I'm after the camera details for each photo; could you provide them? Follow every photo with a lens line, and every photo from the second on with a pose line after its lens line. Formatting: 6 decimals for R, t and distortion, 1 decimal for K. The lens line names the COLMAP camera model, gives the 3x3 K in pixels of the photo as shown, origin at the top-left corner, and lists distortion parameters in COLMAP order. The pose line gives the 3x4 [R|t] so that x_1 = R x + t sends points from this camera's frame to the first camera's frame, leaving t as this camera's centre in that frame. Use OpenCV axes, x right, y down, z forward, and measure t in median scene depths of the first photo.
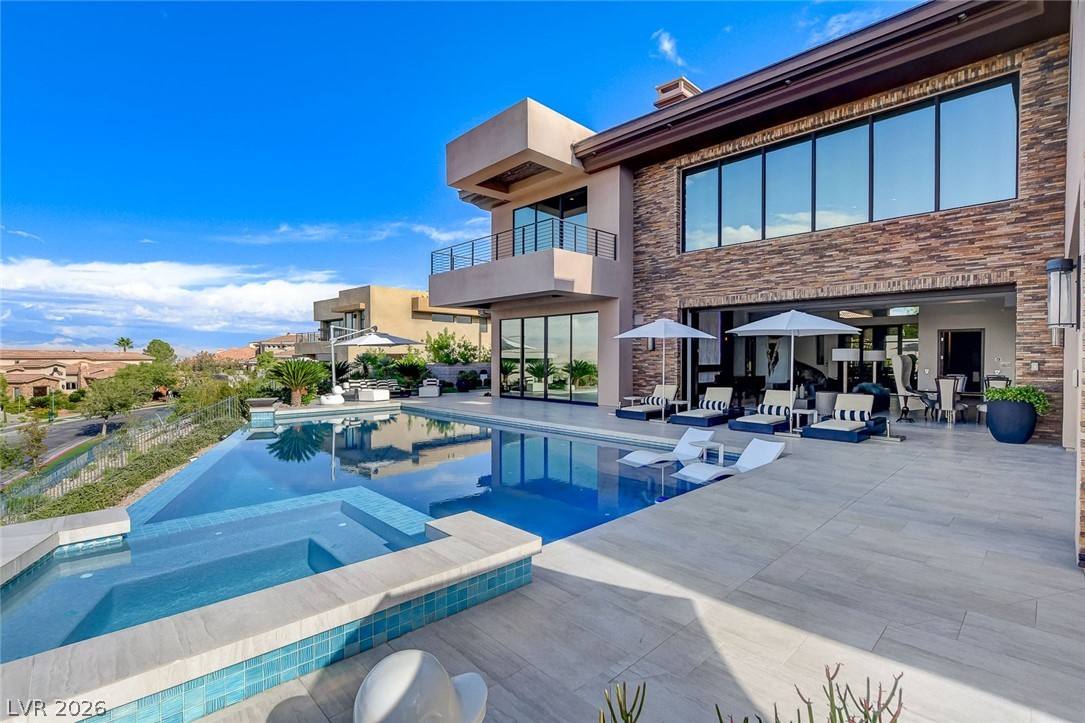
lens RADIAL K [[490.6, 0, 542.5], [0, 490.6, 361.5], [0, 0, 1]] dist [-0.001693, -0.000319]
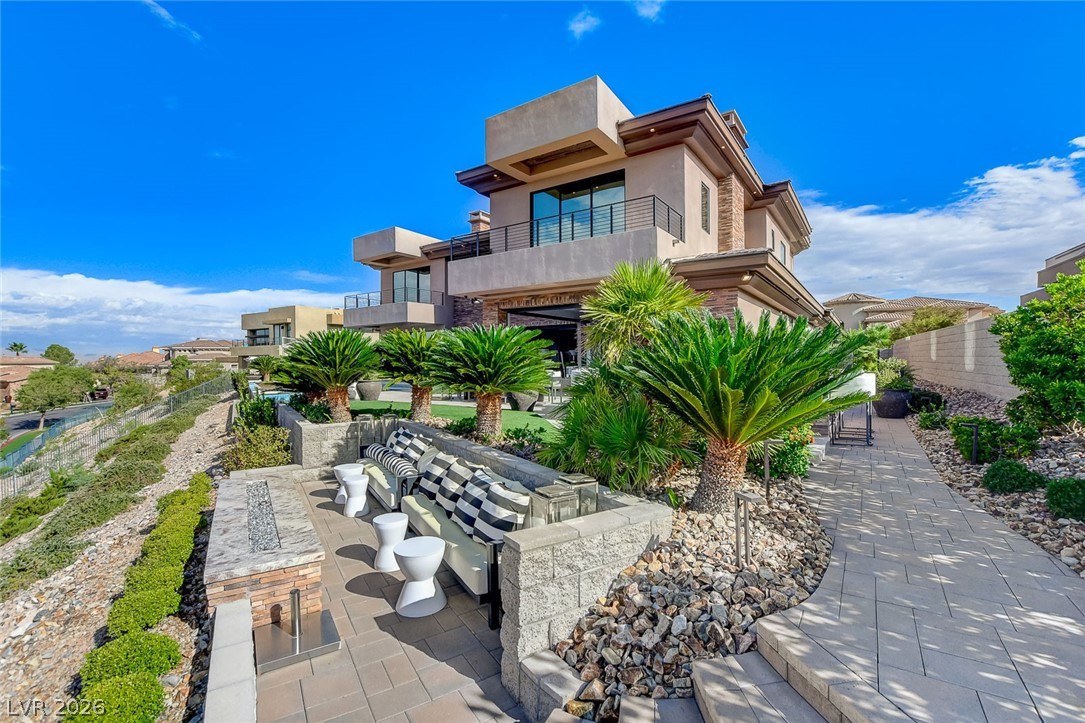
lens RADIAL K [[484.5, 0, 542.5], [0, 484.5, 361.5], [0, 0, 1]] dist [-0.028918, -0.000089]
pose [[0.983665, -0.006921, 0.179876, 0.100528], [0.008230, 0.999945, -0.006535, 0.019282], [-0.179821, 0.007909, 0.983668, -0.520768]]
